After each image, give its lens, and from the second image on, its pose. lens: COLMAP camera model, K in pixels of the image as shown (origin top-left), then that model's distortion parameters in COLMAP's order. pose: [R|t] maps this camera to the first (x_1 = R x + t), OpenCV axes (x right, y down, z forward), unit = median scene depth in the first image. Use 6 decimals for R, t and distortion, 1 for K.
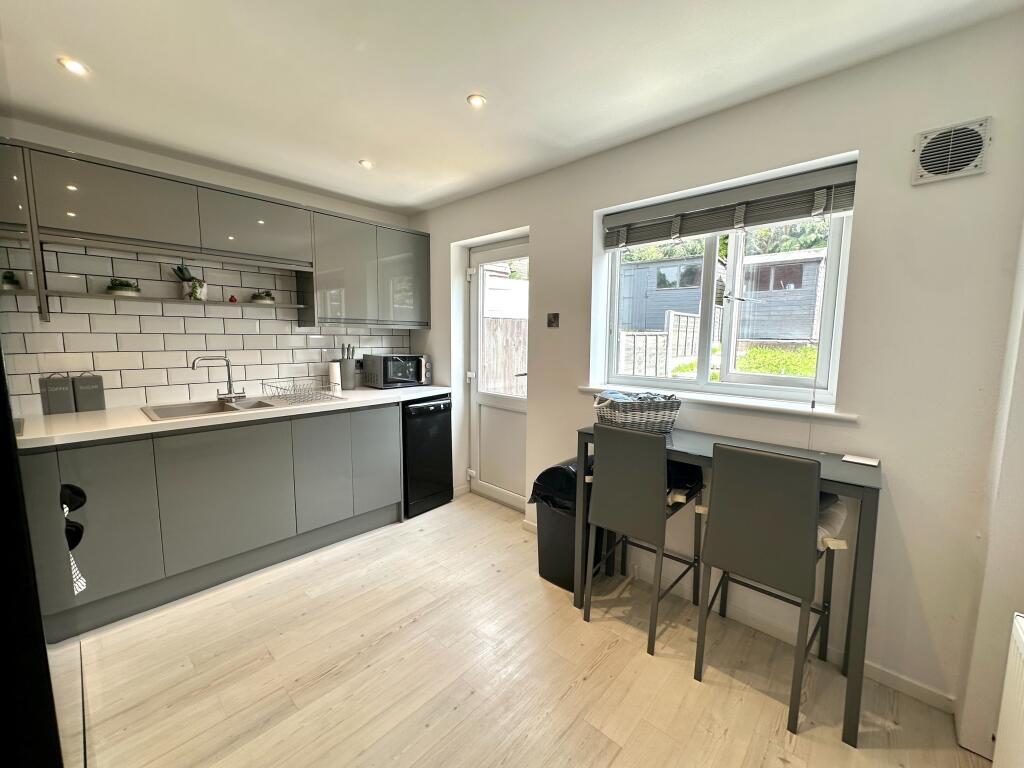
lens RADIAL K [[411.1, 0, 512.0], [0, 411.1, 384.0], [0, 0, 1]] dist [-0.002329, -0.000523]
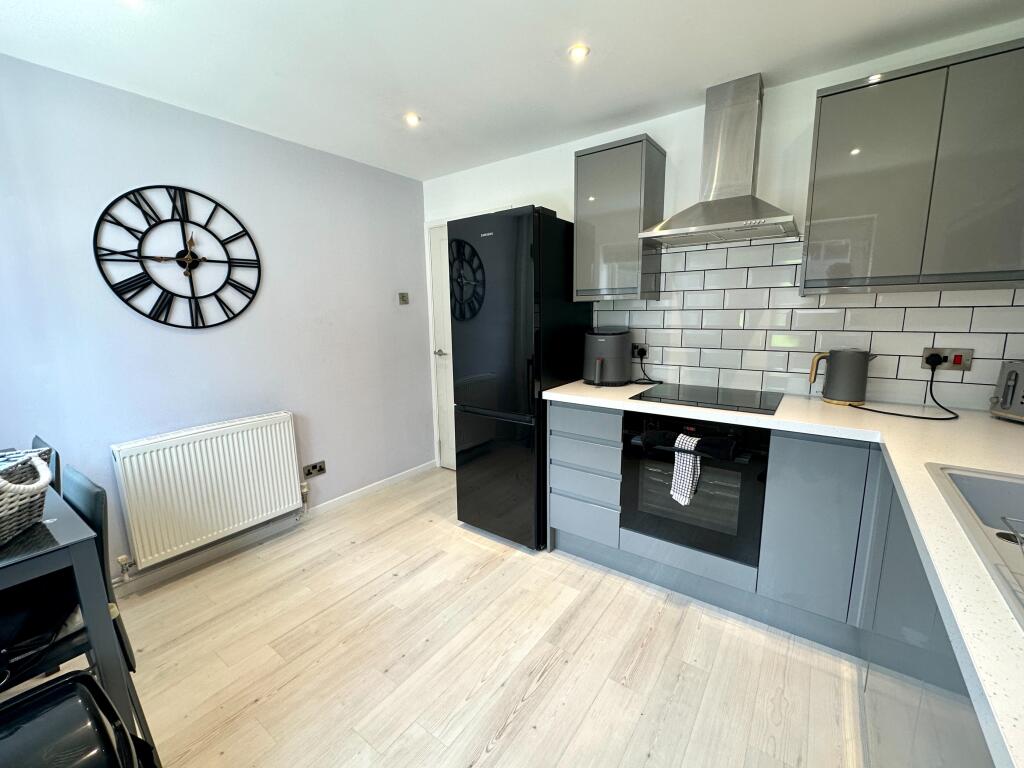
lens RADIAL K [[427.5, 0, 512.0], [0, 427.5, 384.0], [0, 0, 1]] dist [-0.001557, -0.000211]
pose [[-0.993431, 0.023548, -0.111984, -0.194510], [-0.009100, 0.959243, 0.282435, -0.142783], [0.114071, 0.281599, -0.952728, 1.181943]]
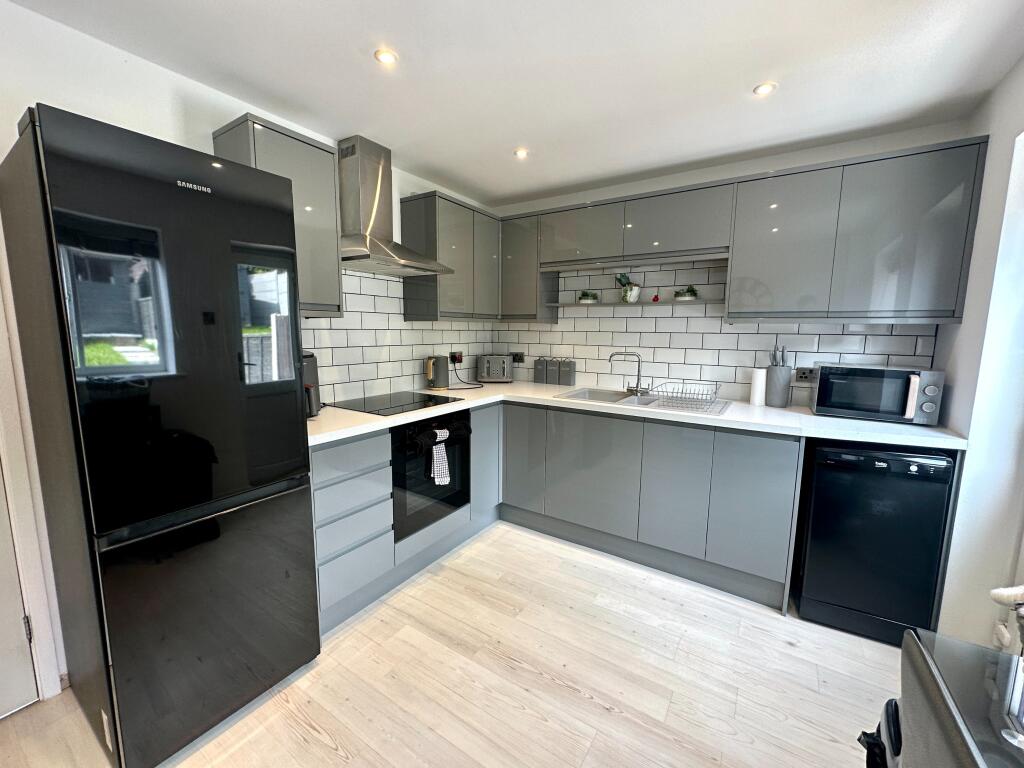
lens RADIAL K [[411.1, 0, 512.0], [0, 411.1, 384.0], [0, 0, 1]] dist [-0.002329, -0.000523]
pose [[0.169042, 0.121340, -0.978111, 0.322052], [-0.123321, 0.987198, 0.101155, -0.056742], [0.977863, 0.103522, 0.181842, 0.503414]]
